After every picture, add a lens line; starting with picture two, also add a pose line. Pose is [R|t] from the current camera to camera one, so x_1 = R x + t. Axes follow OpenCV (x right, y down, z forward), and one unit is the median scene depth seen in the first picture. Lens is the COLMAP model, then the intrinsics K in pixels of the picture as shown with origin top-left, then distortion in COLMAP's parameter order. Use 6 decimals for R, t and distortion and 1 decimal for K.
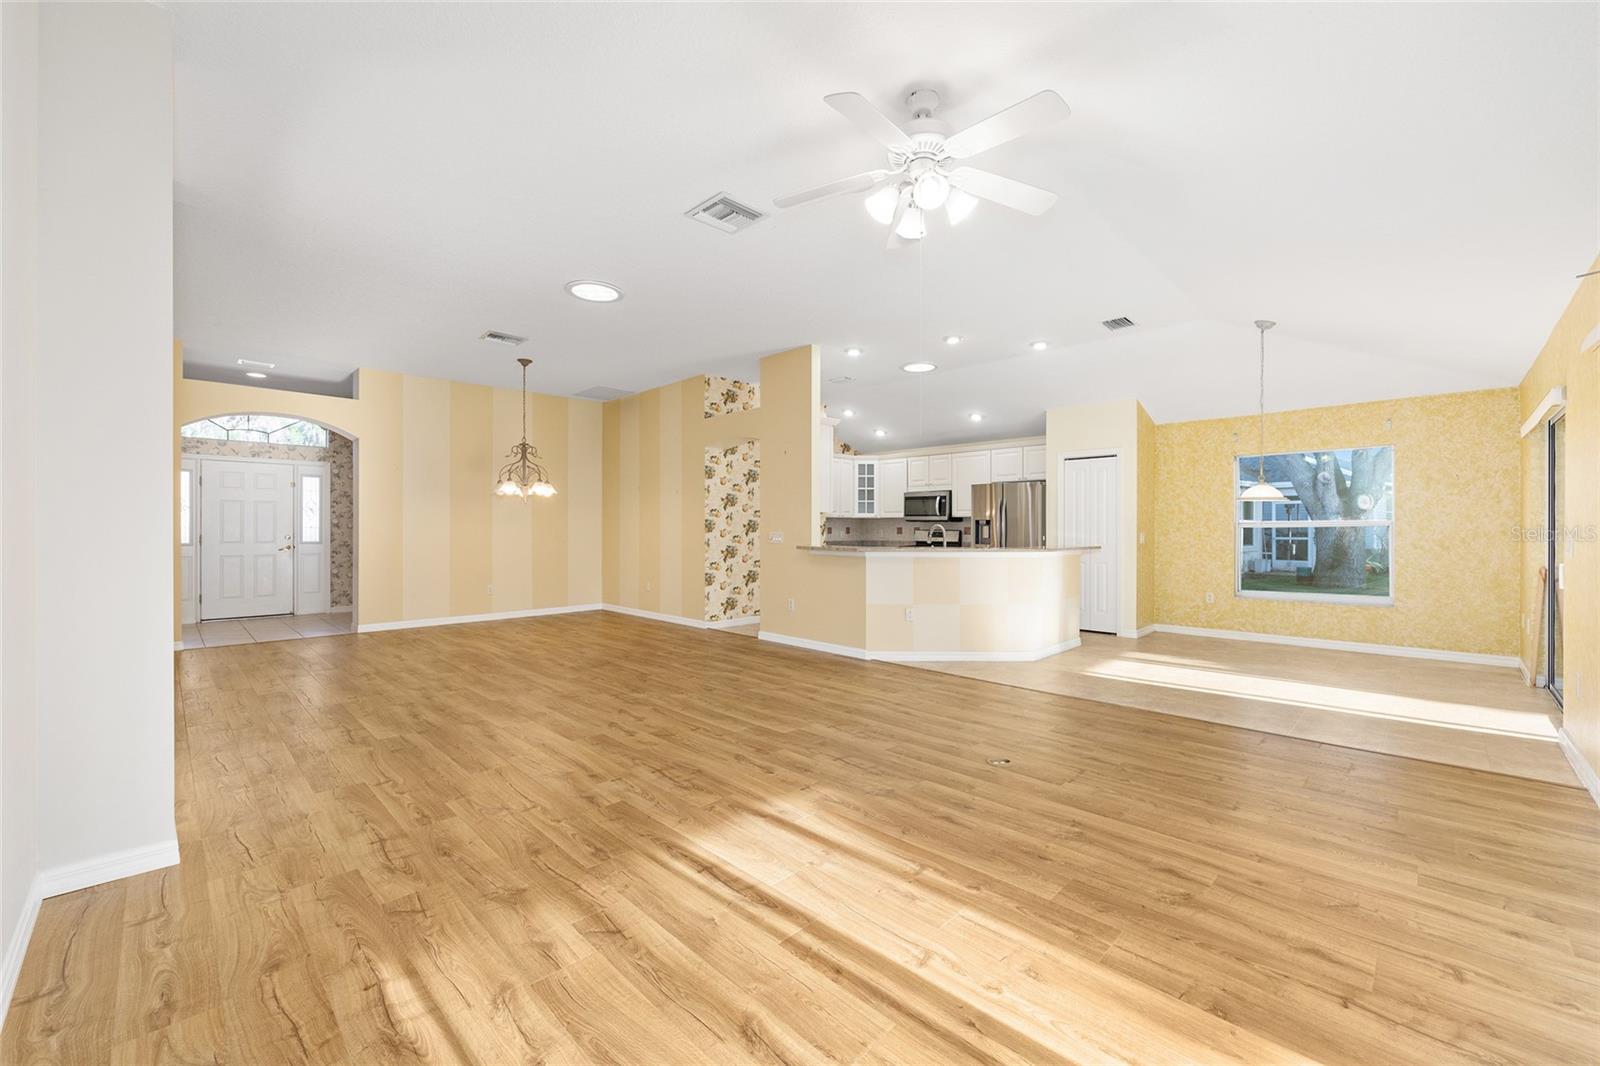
lens RADIAL K [[641.8, 0, 801.3], [0, 641.8, 529.3], [0, 0, 1]] dist [-0.005067, 0.001748]
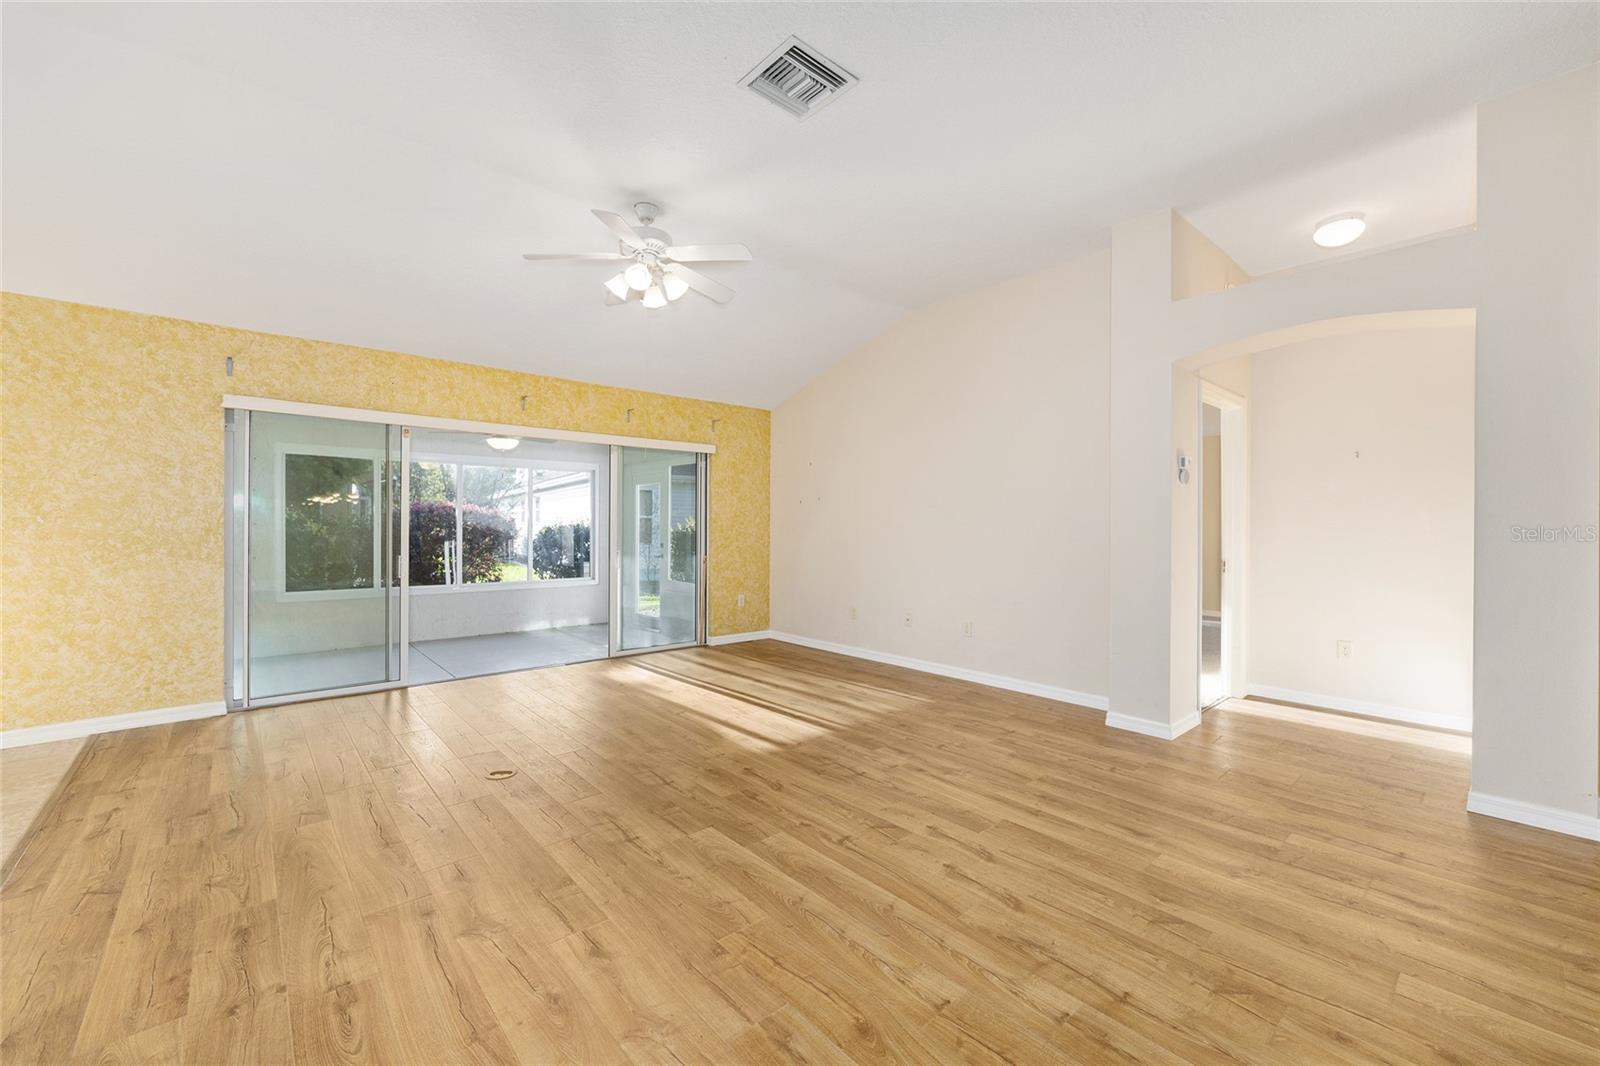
lens RADIAL K [[641.8, 0, 805.9], [0, 641.8, 525.8], [0, 0, 1]] dist [-0.005067, 0.001748]
pose [[-0.998128, -0.006724, 0.060783, -0.110290], [-0.006583, 0.999975, 0.002528, -0.003649], [-0.060798, 0.002123, -0.998148, 1.109127]]
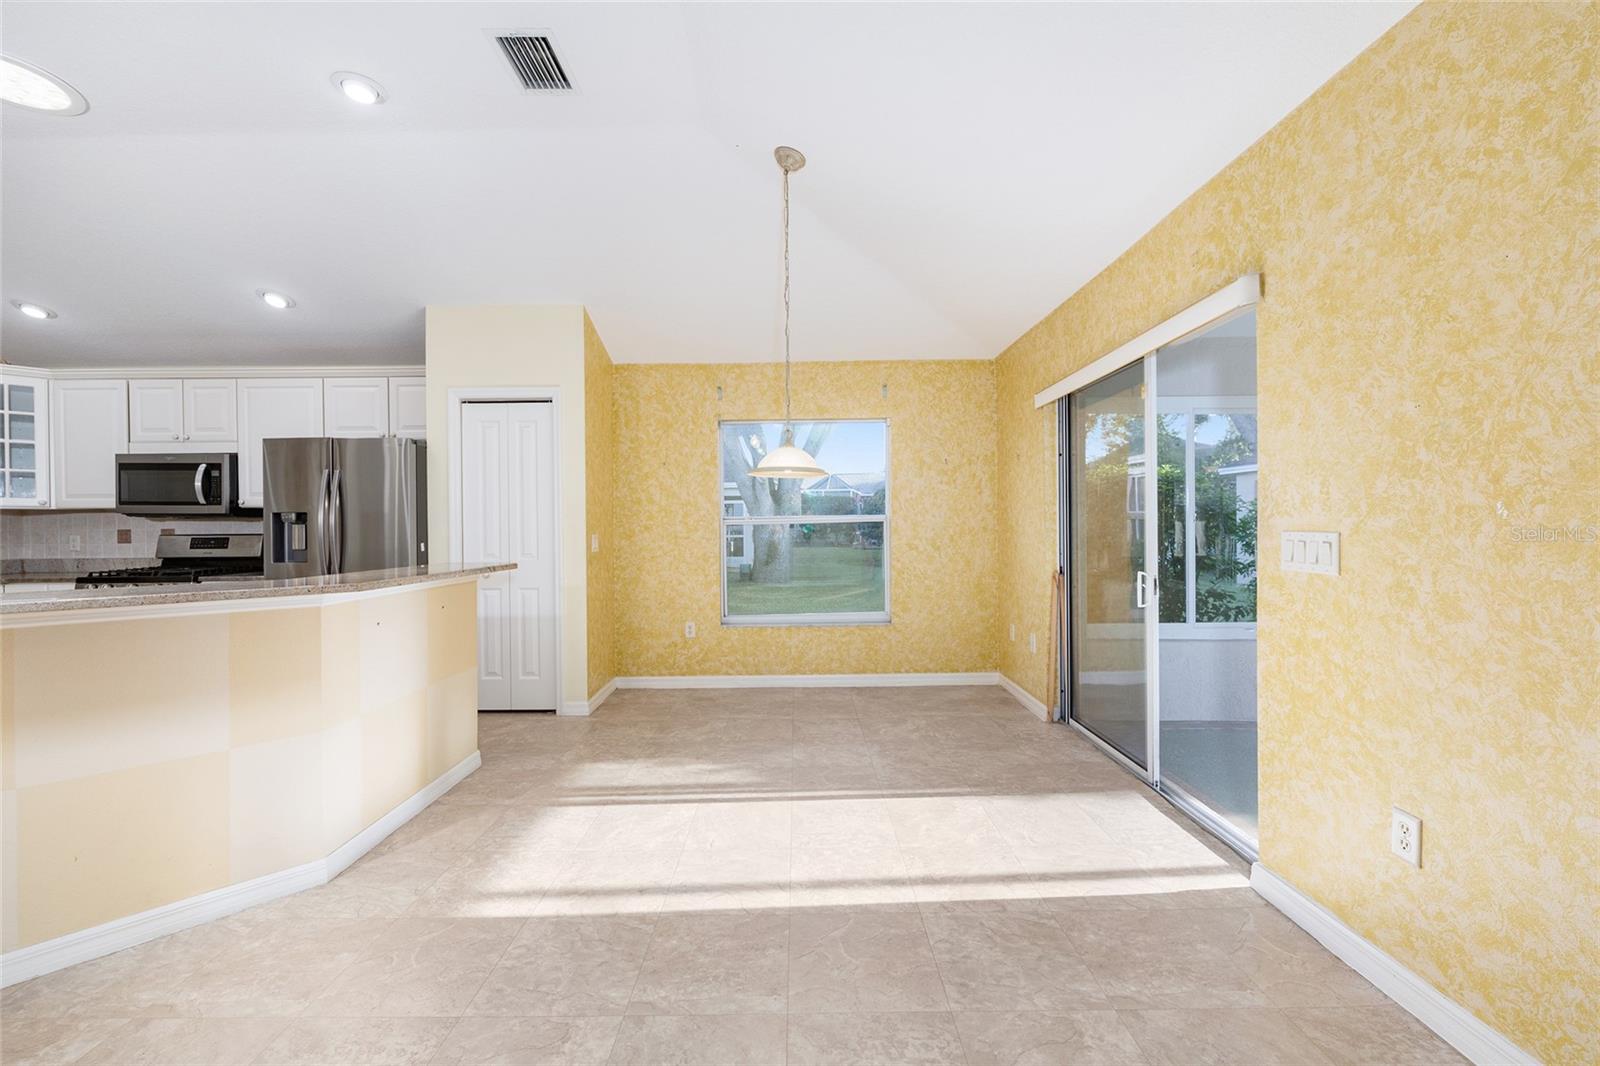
lens RADIAL K [[641.8, 0, 799.8], [0, 641.8, 530.9], [0, 0, 1]] dist [-0.005067, 0.001748]
pose [[0.706776, -0.011485, 0.707344, 0.307106], [0.010410, 0.999929, 0.005834, 0.000761], [-0.707361, 0.003240, 0.706846, 0.556188]]
